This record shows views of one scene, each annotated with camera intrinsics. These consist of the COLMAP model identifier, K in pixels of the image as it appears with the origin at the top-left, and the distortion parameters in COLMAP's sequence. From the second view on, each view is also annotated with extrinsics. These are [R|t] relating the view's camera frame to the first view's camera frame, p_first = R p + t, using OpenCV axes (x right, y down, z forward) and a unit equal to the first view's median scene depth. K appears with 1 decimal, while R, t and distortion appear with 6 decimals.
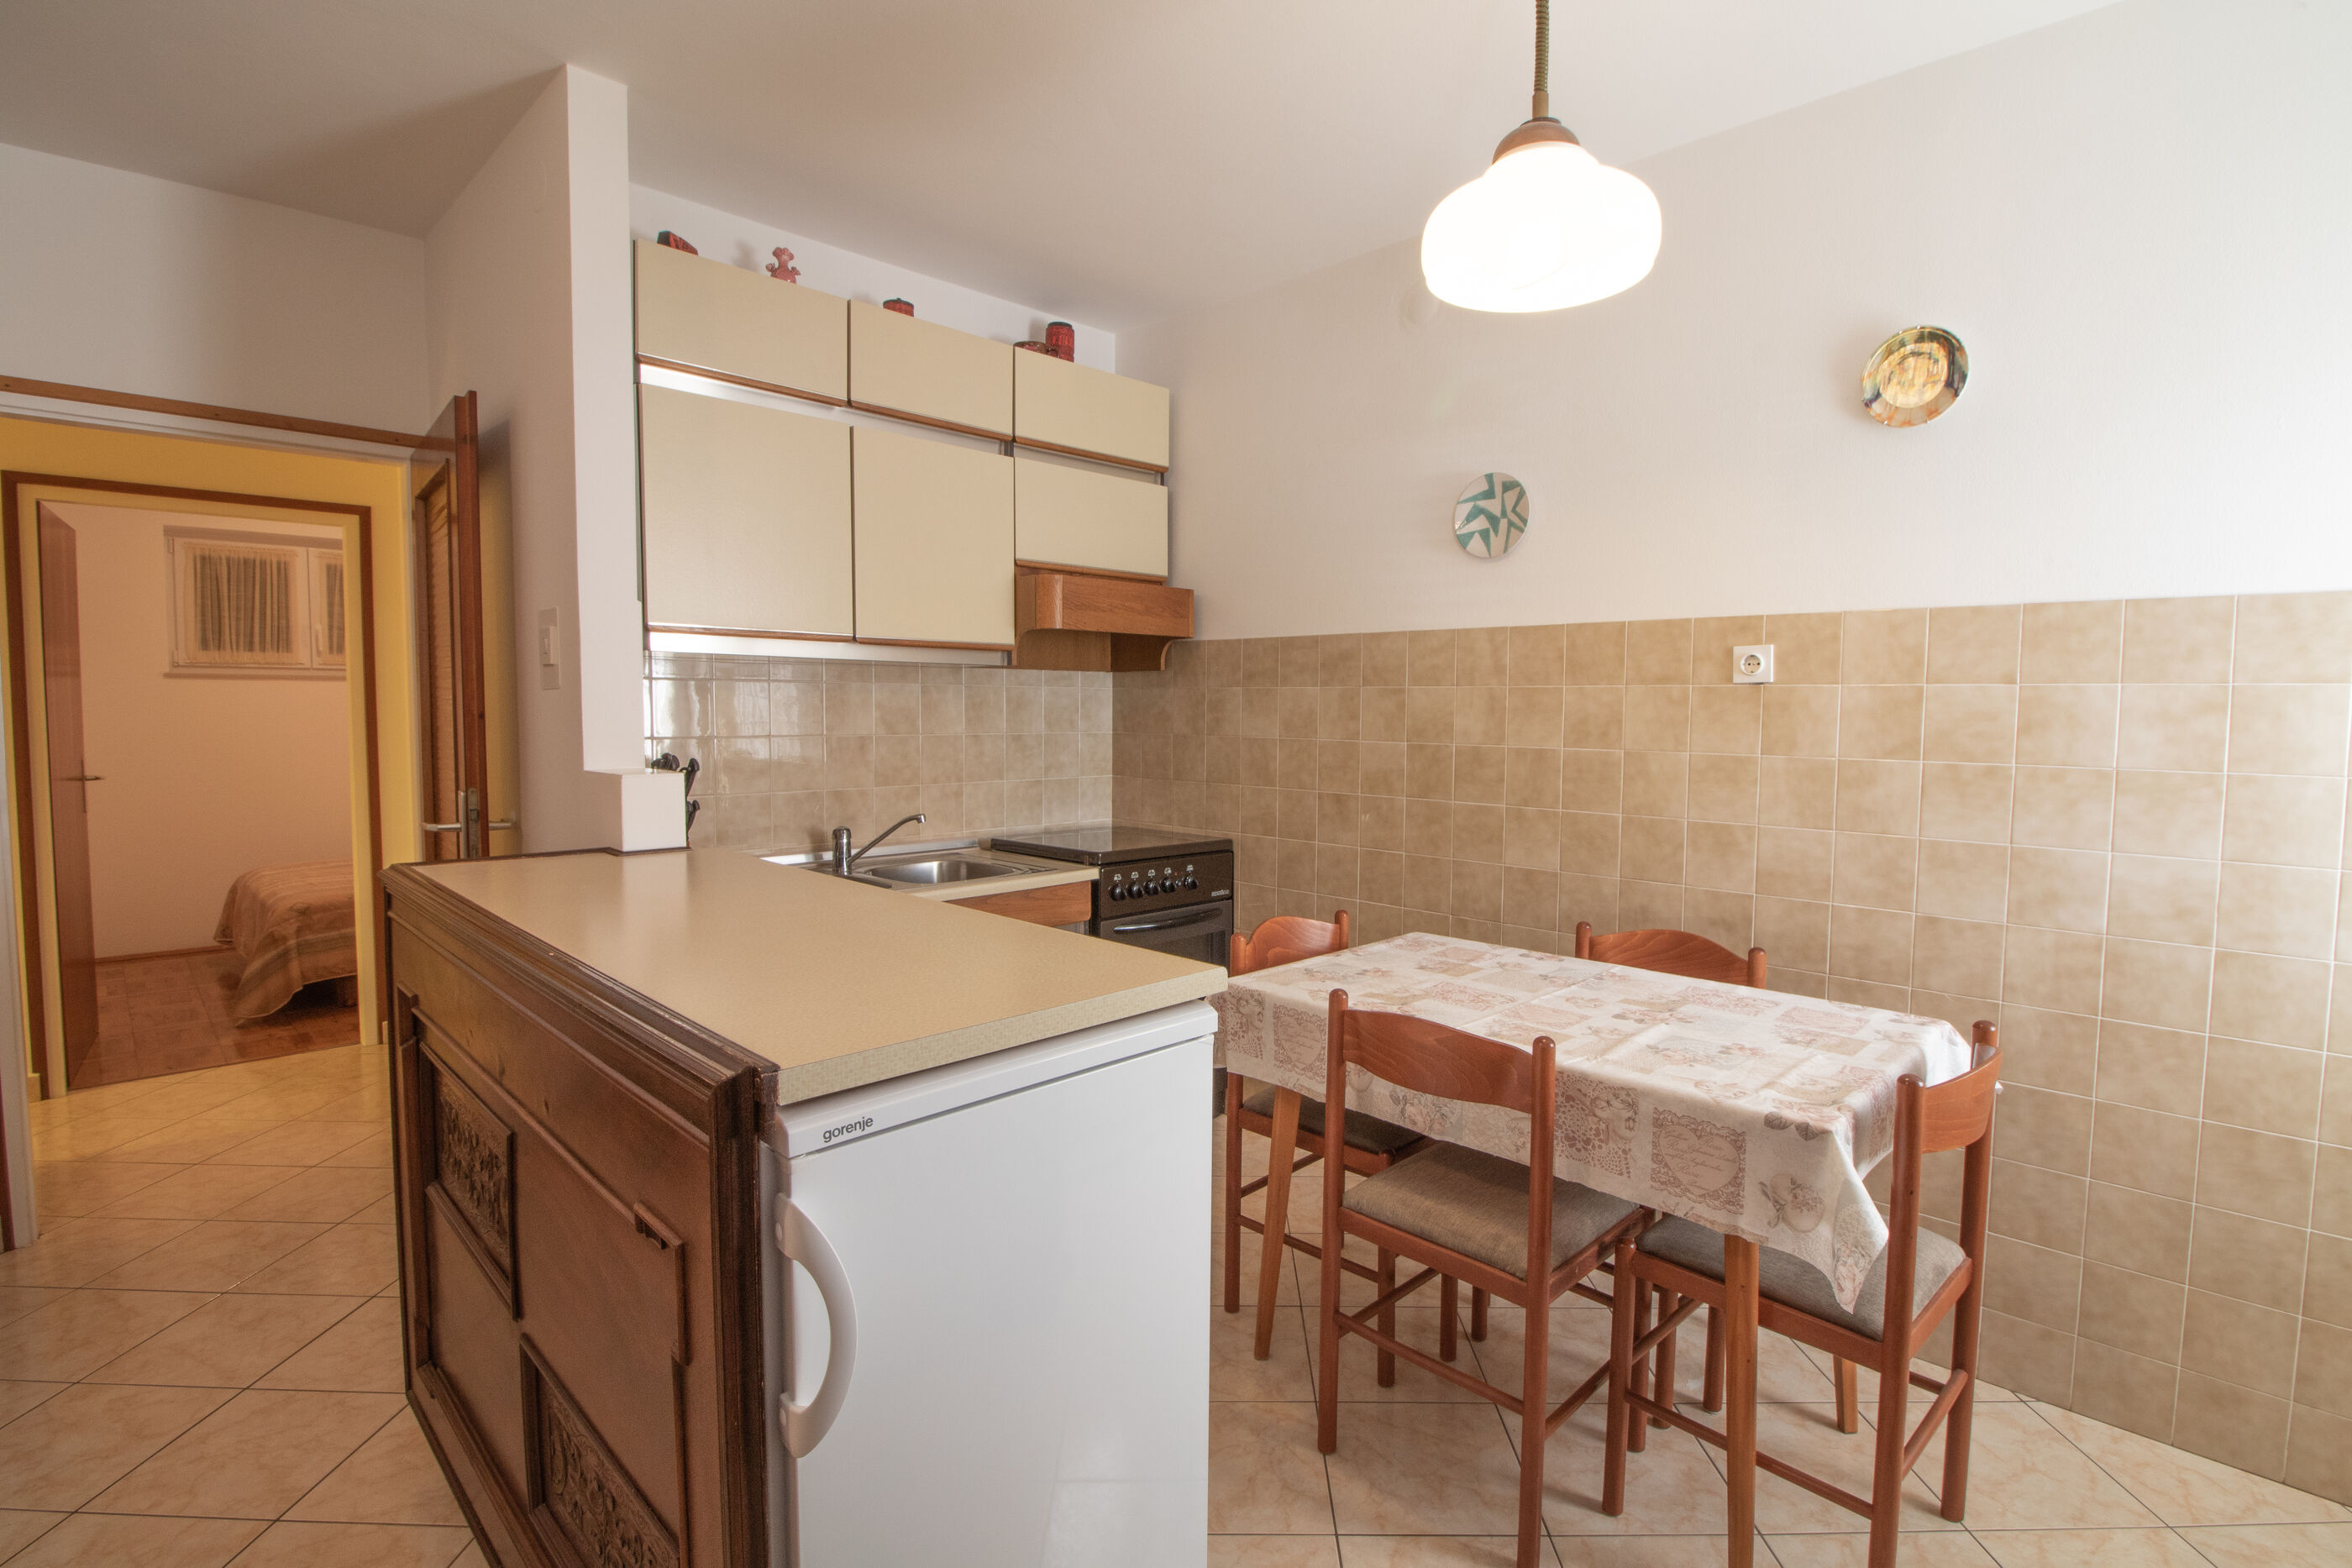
lens RADIAL K [[1112.3, 0, 1212.4], [0, 1112.3, 774.4], [0, 0, 1]] dist [0.000395, -0.013417]
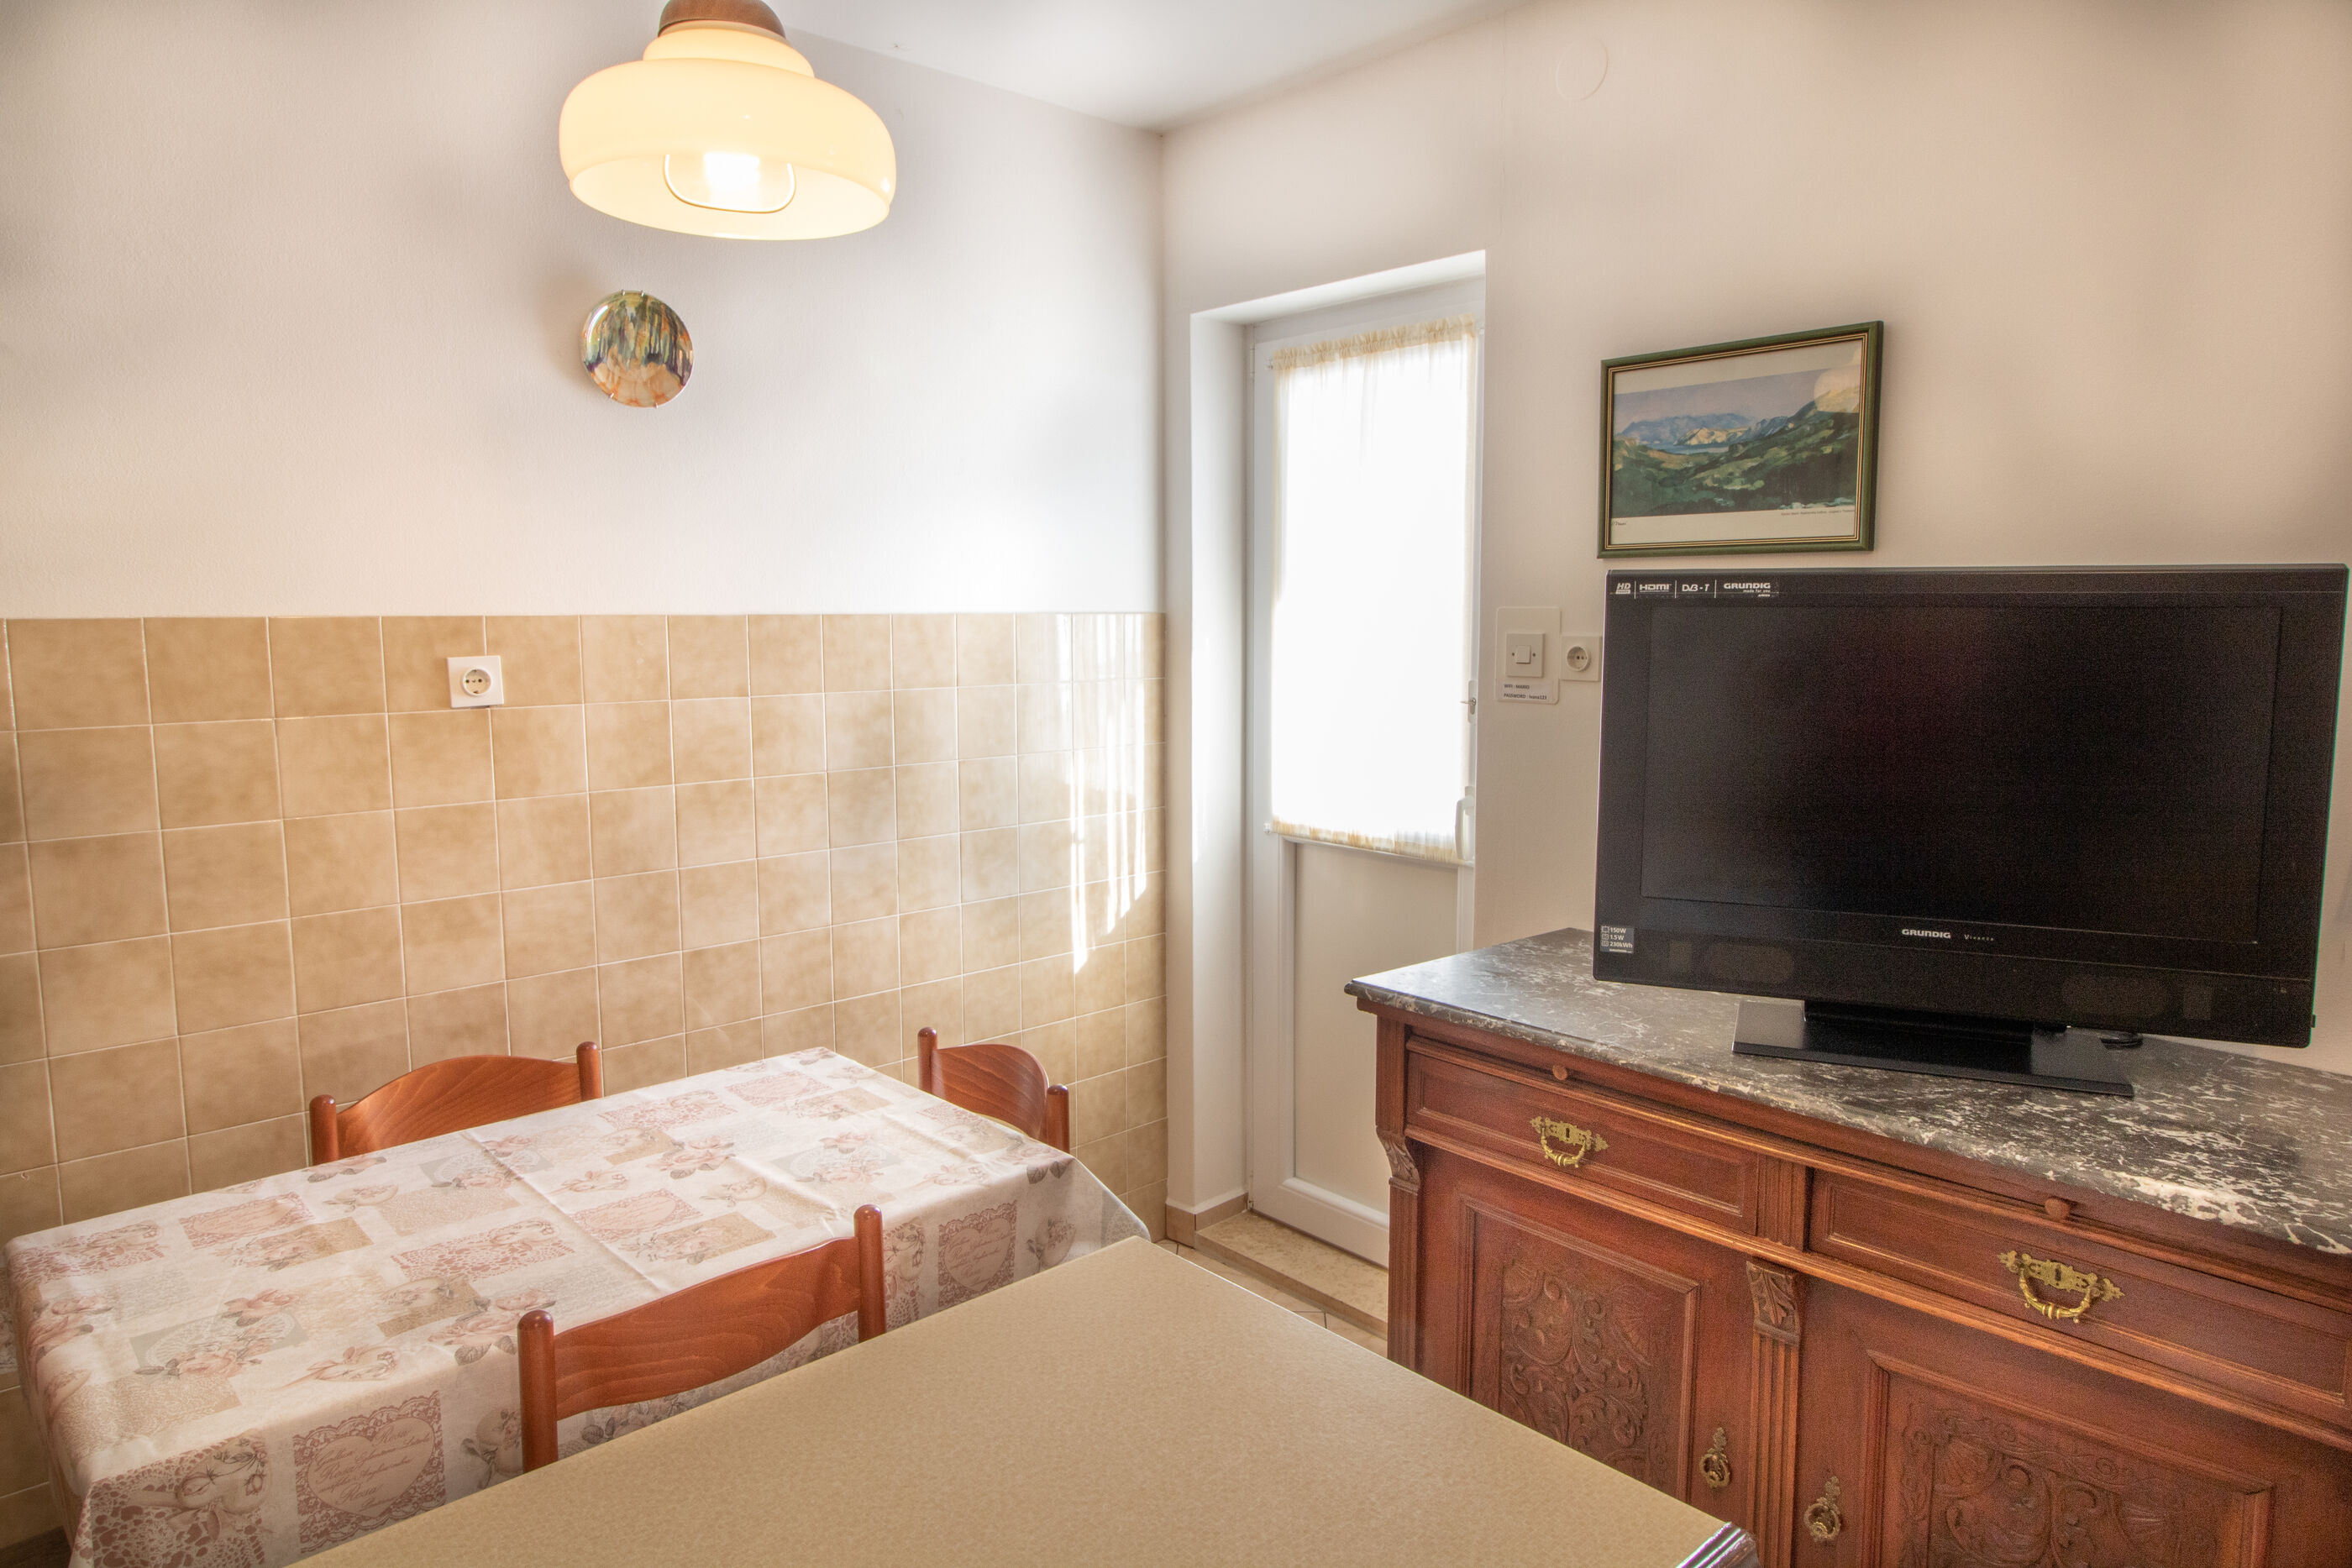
lens RADIAL K [[1450.1, 0, 1188.3], [0, 1450.1, 774.0], [0, 0, 1]] dist [0.007087, -0.010407]
pose [[0.051938, -0.123568, 0.990976, -0.429308], [0.066230, 0.990557, 0.120045, -0.113823], [-0.996452, 0.059397, 0.059631, 0.433728]]
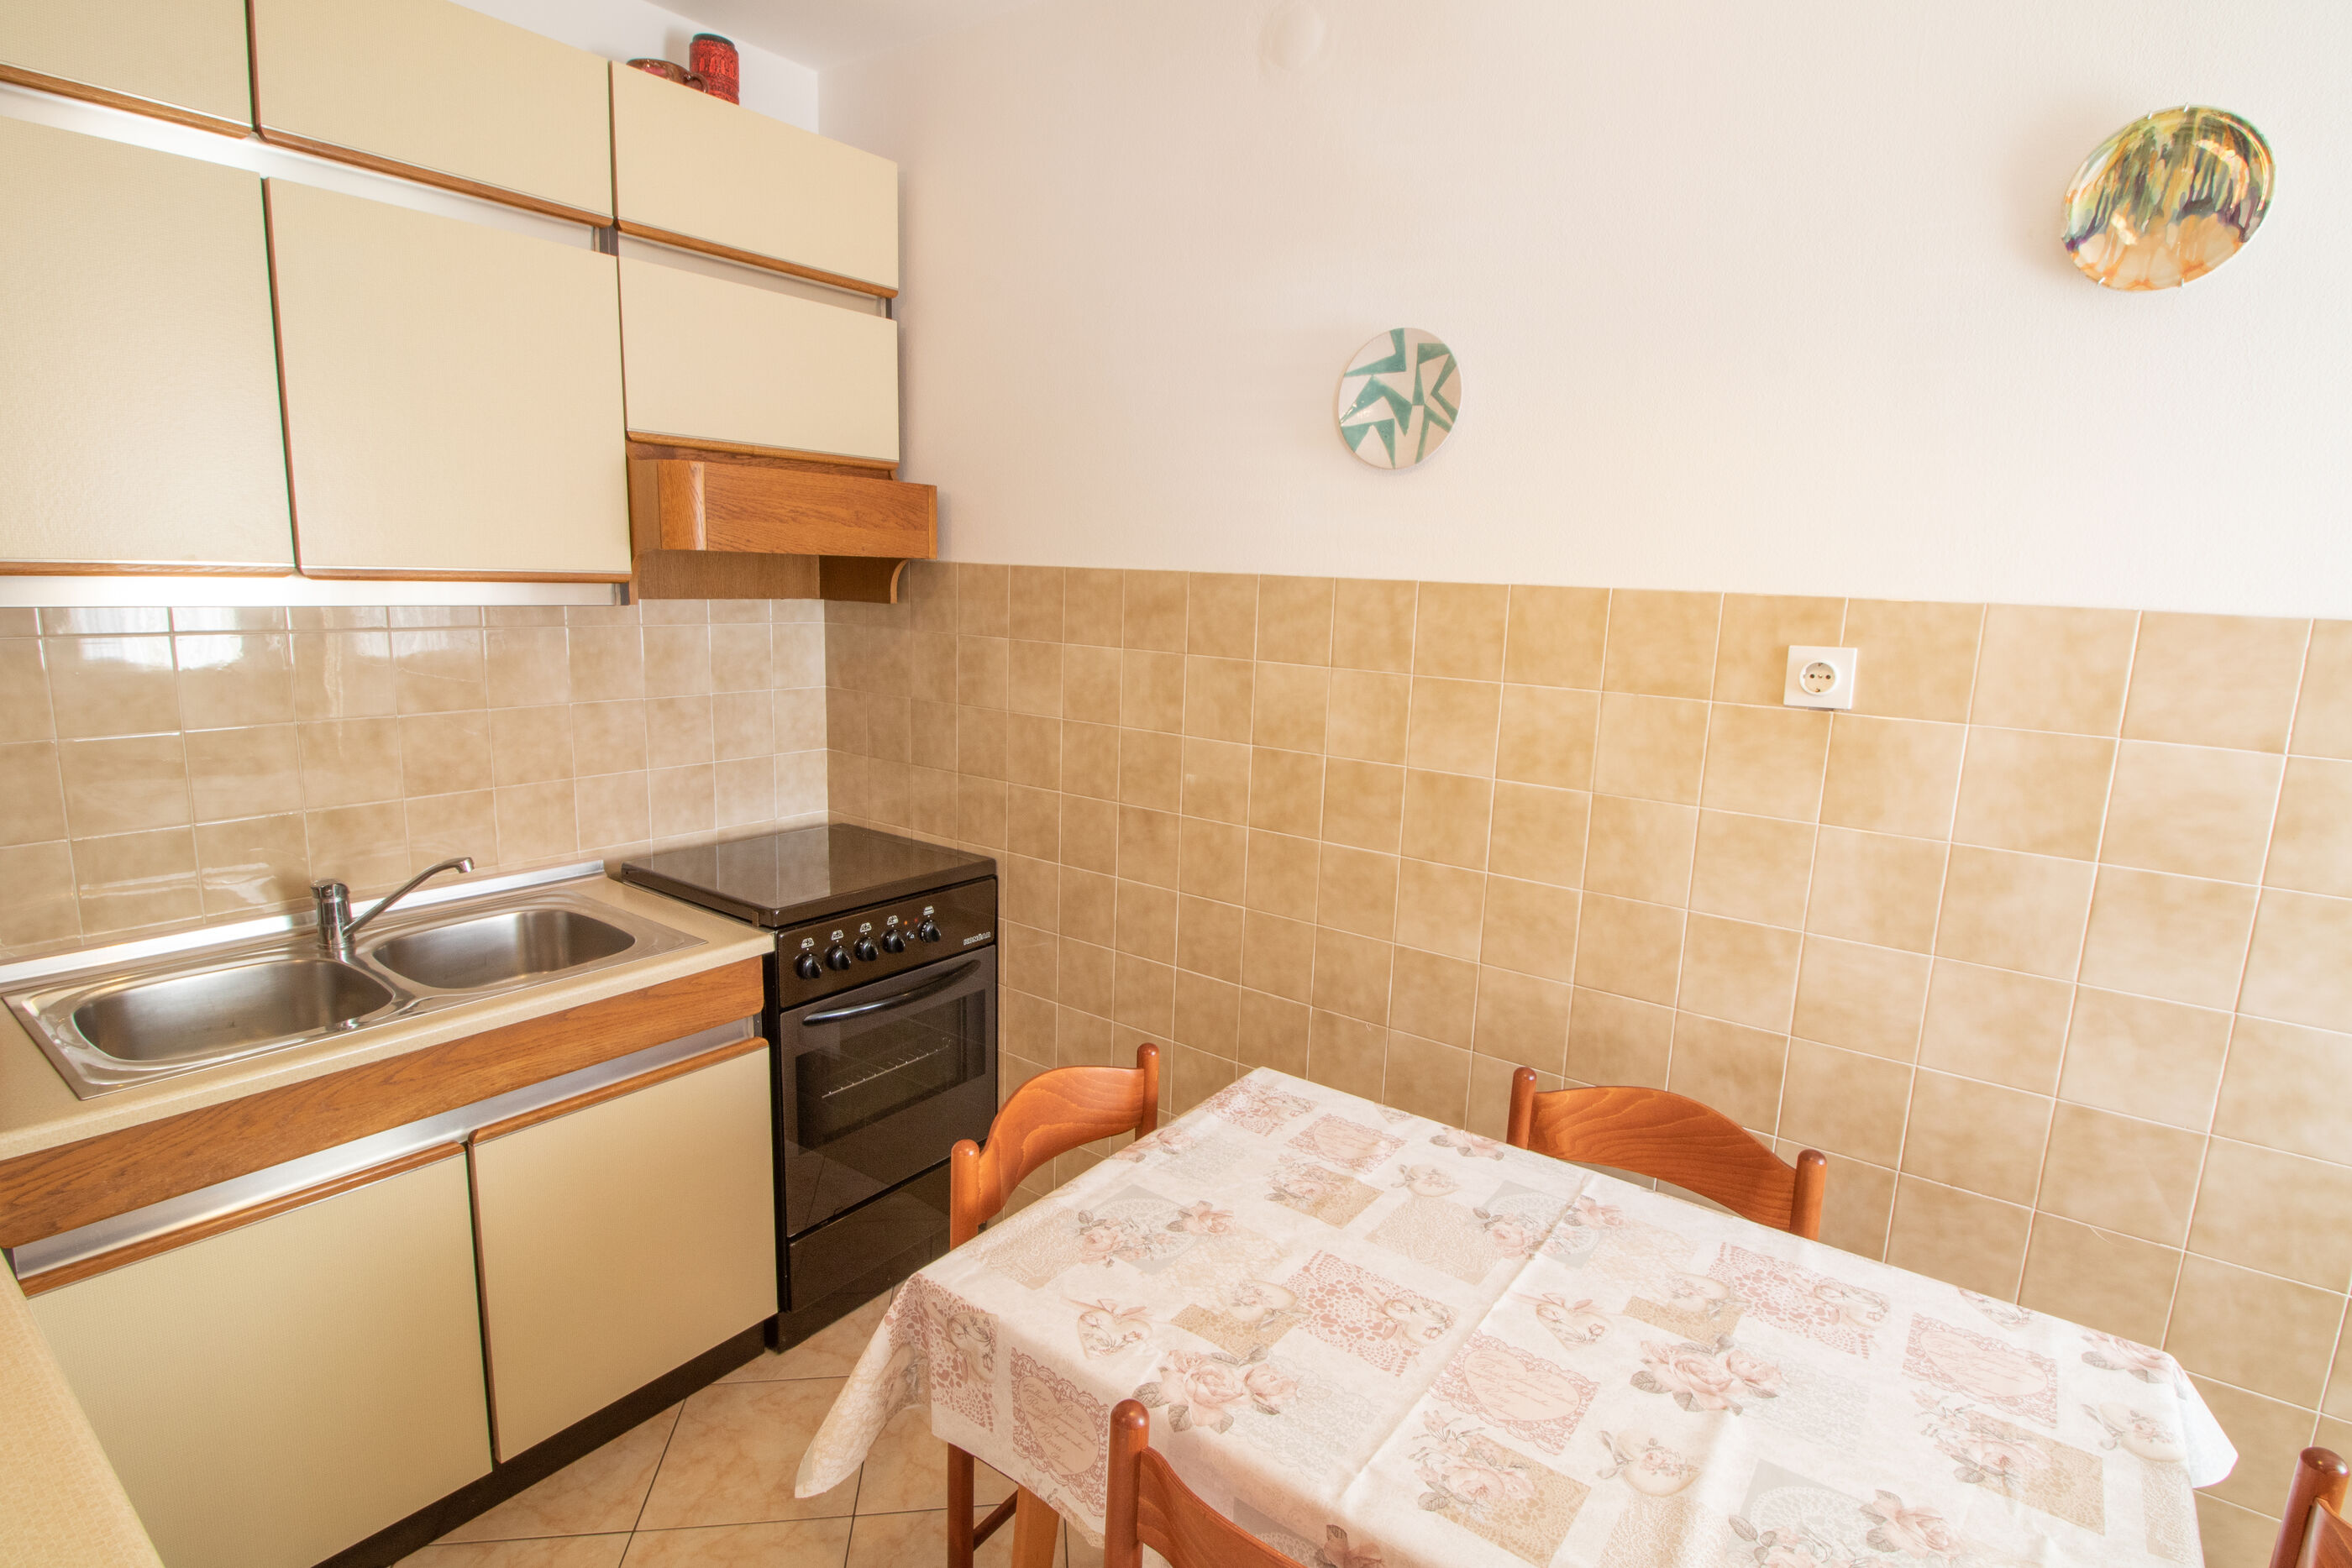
lens RADIAL K [[1159.7, 0, 1190.9], [0, 1159.7, 776.4], [0, 0, 1]] dist [0.000619, -0.013695]
pose [[0.990121, 0.002822, 0.140187, 0.049456], [-0.019062, 0.993224, 0.114643, -0.103226], [-0.138913, -0.116183, 0.983466, 0.382876]]
